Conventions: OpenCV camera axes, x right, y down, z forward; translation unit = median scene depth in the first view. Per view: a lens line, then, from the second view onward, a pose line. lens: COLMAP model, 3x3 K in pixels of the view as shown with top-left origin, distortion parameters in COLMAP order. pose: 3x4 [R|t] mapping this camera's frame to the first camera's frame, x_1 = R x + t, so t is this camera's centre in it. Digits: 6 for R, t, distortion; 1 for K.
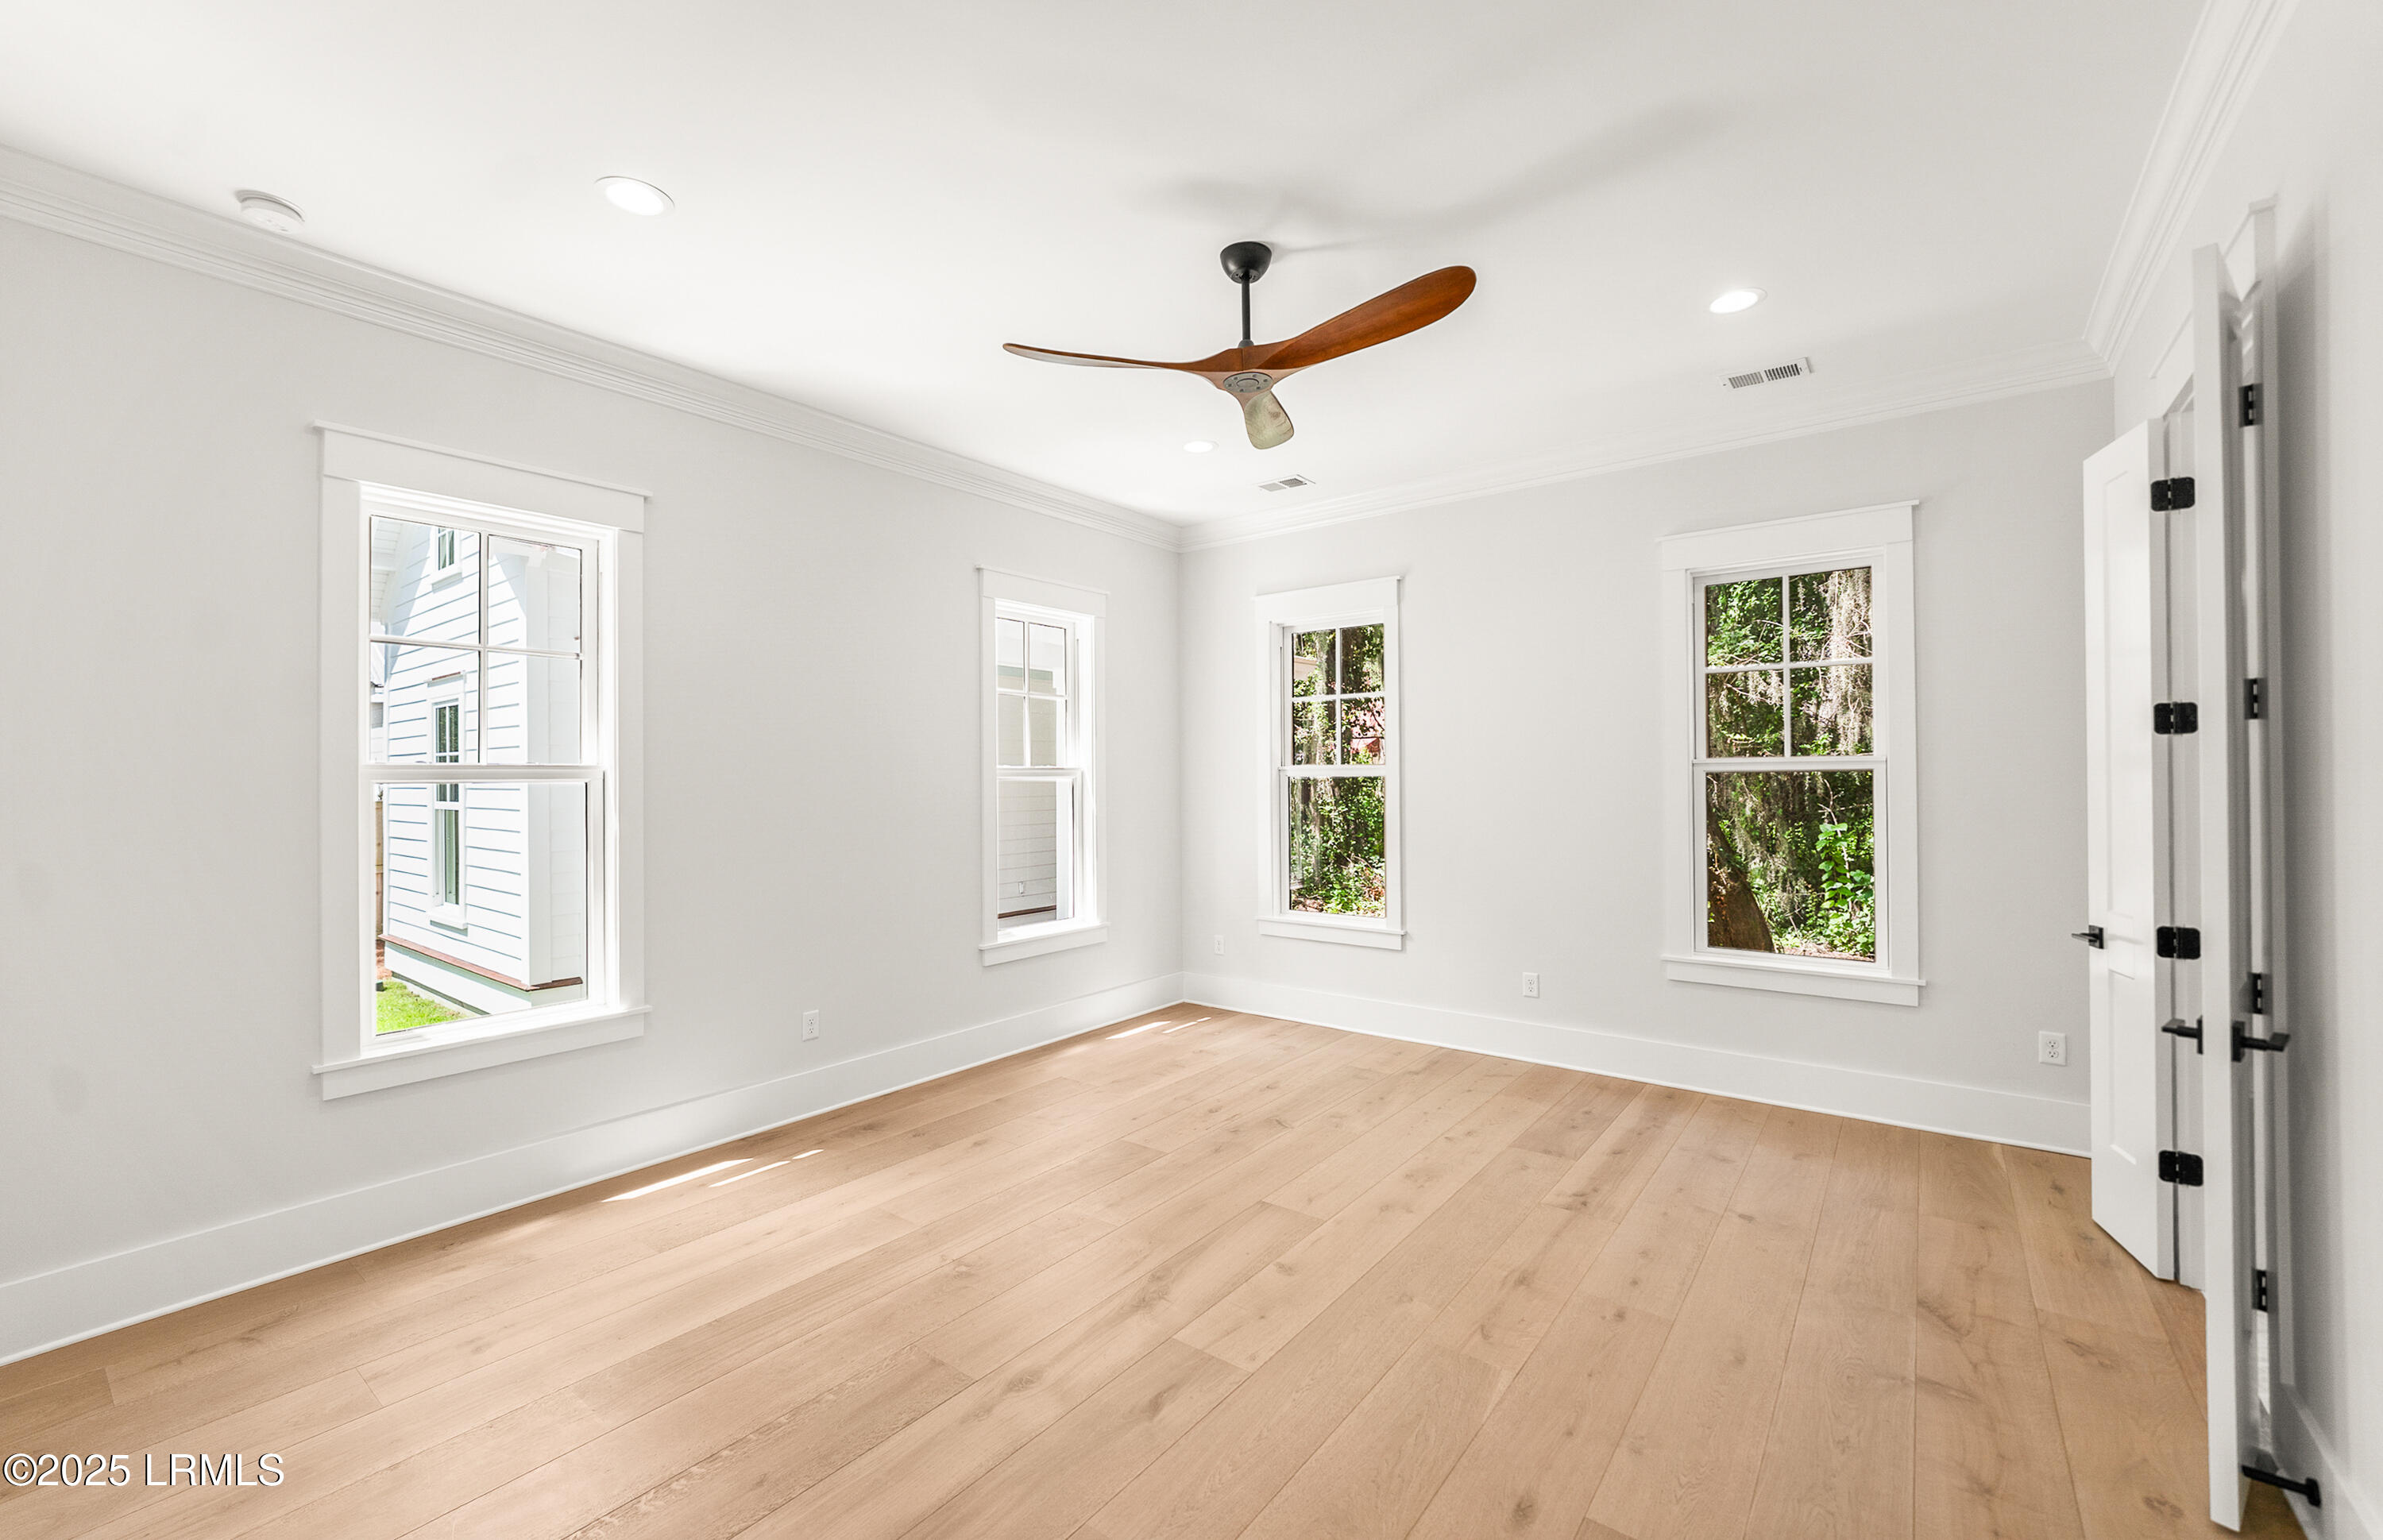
lens RADIAL K [[962.5, 0, 1182.0], [0, 962.5, 768.0], [0, 0, 1]] dist [0.000337, 0.000090]
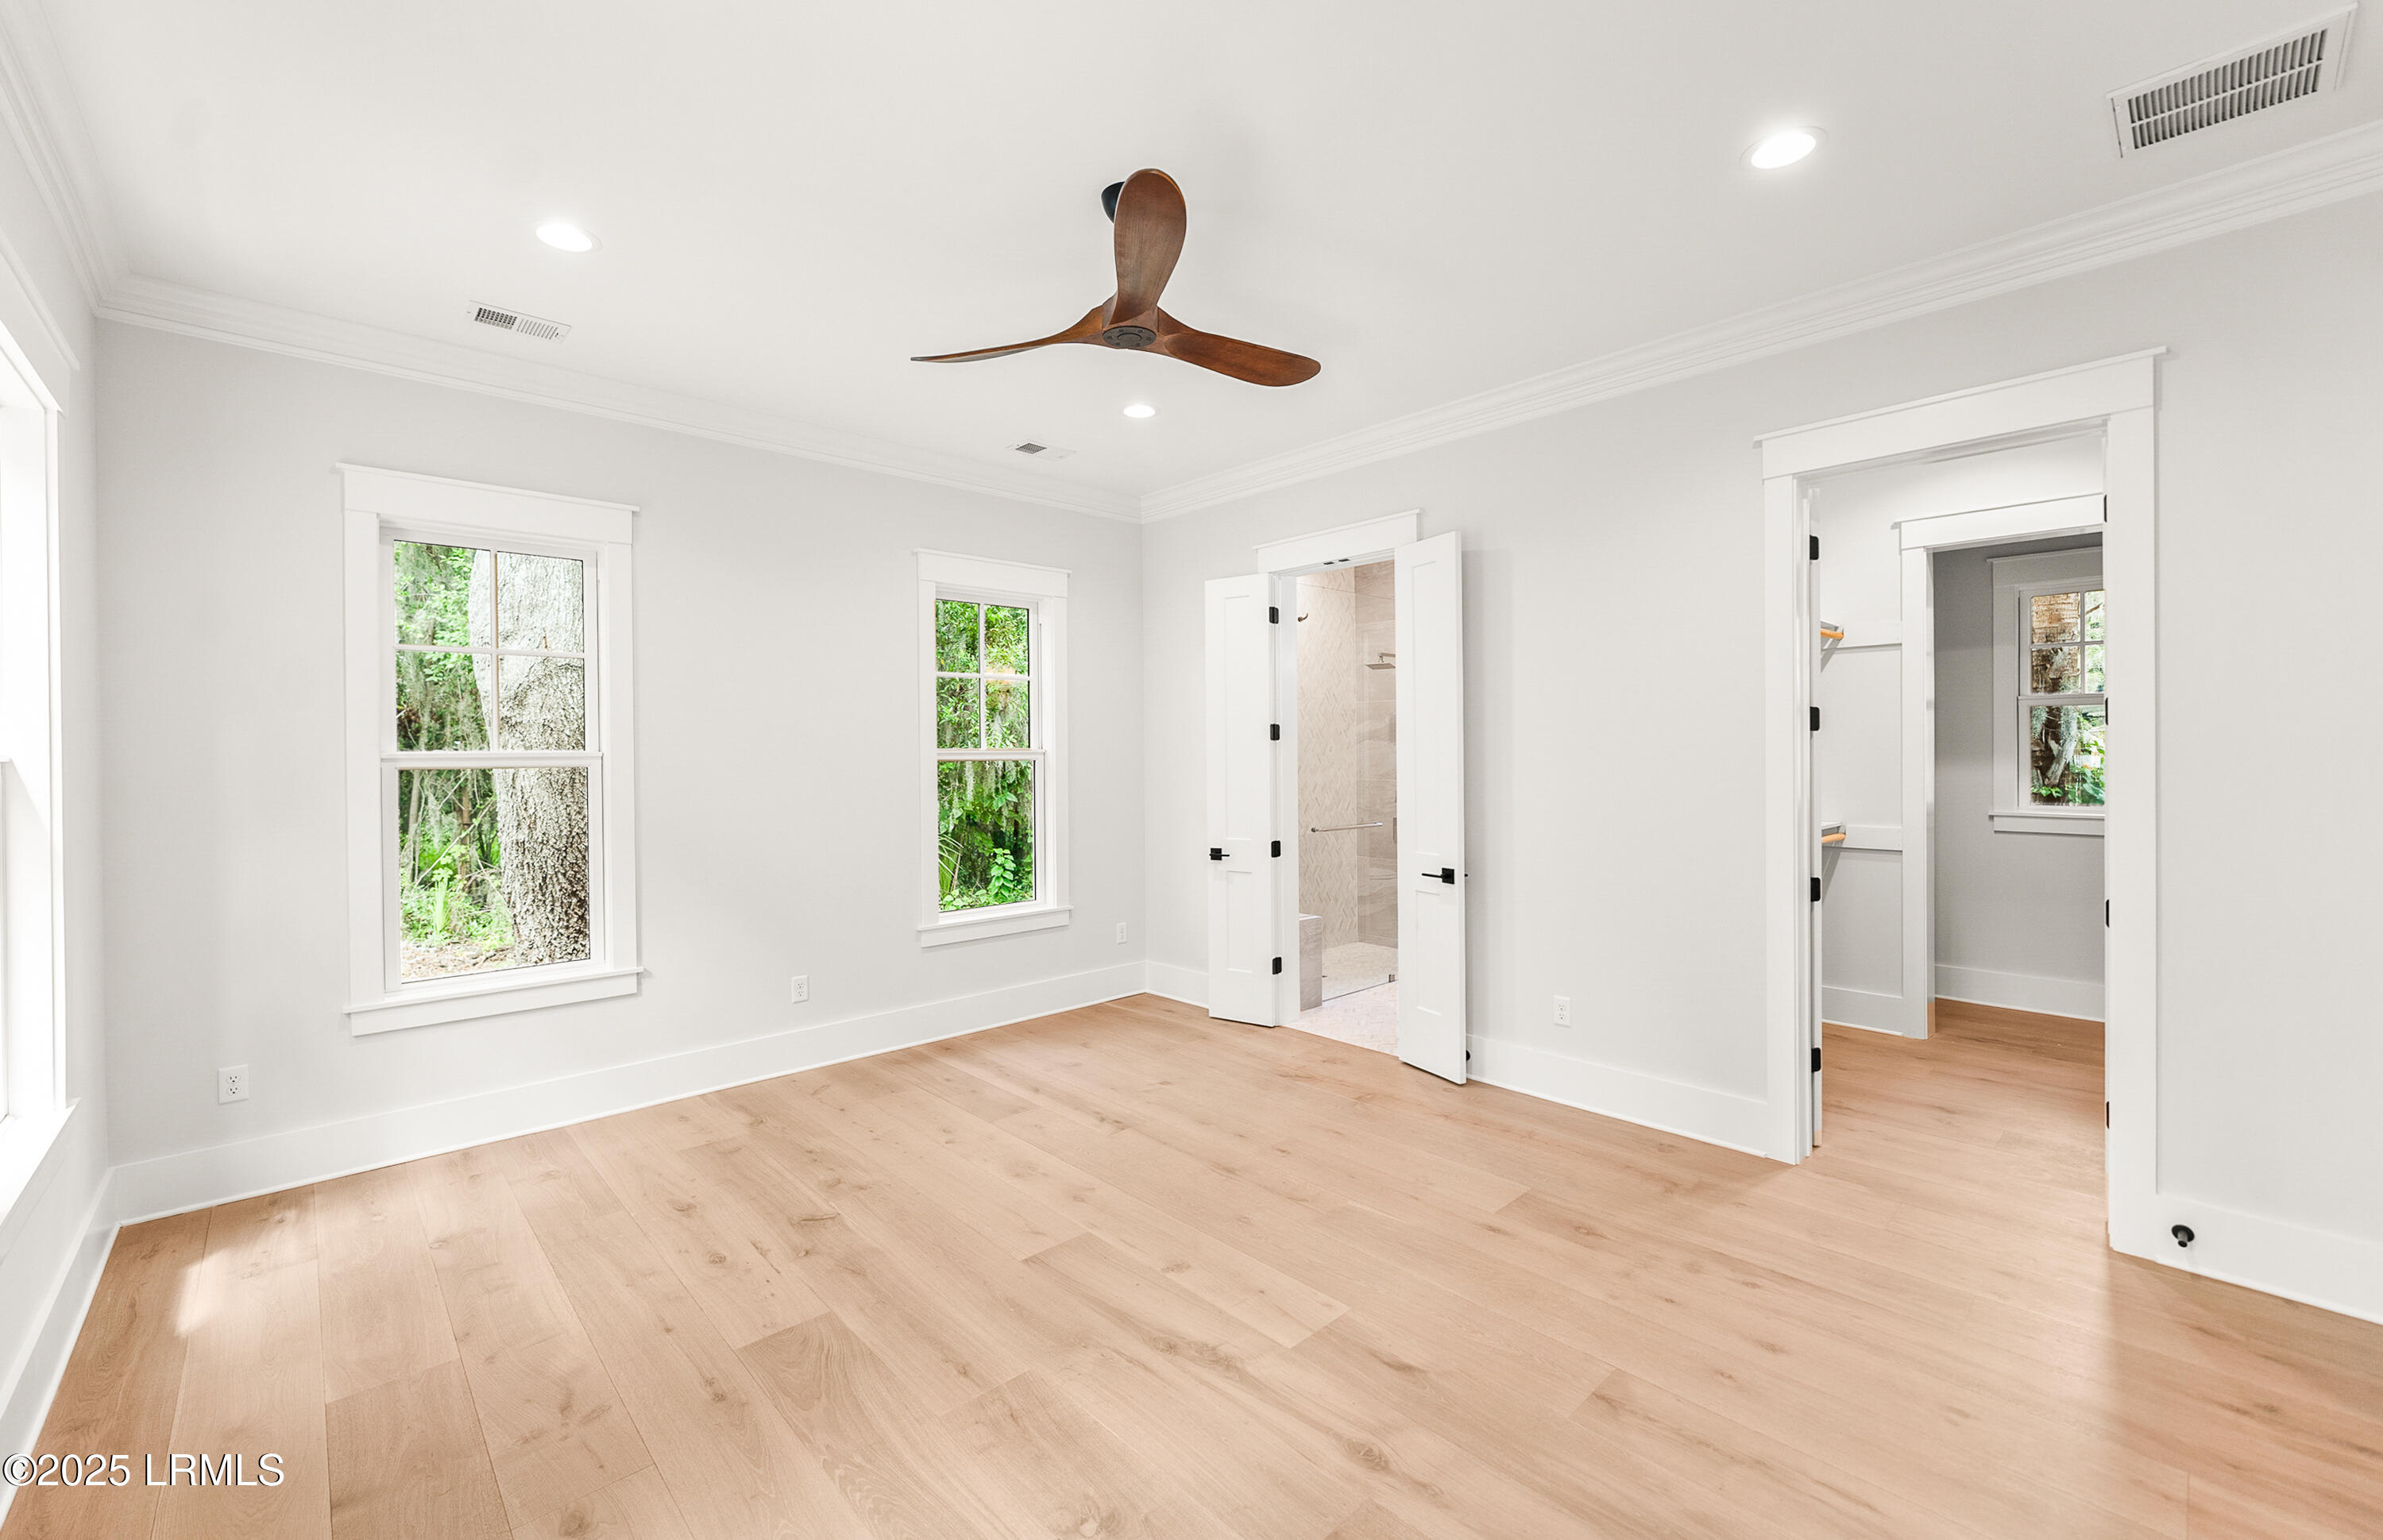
lens RADIAL K [[962.5, 0, 1182.0], [0, 962.5, 768.0], [0, 0, 1]] dist [0.000337, 0.000090]
pose [[0.173016, -0.010974, 0.984858, -0.602398], [-0.003019, 0.999927, 0.011673, -0.001366], [-0.984914, -0.004993, 0.172971, 0.582340]]
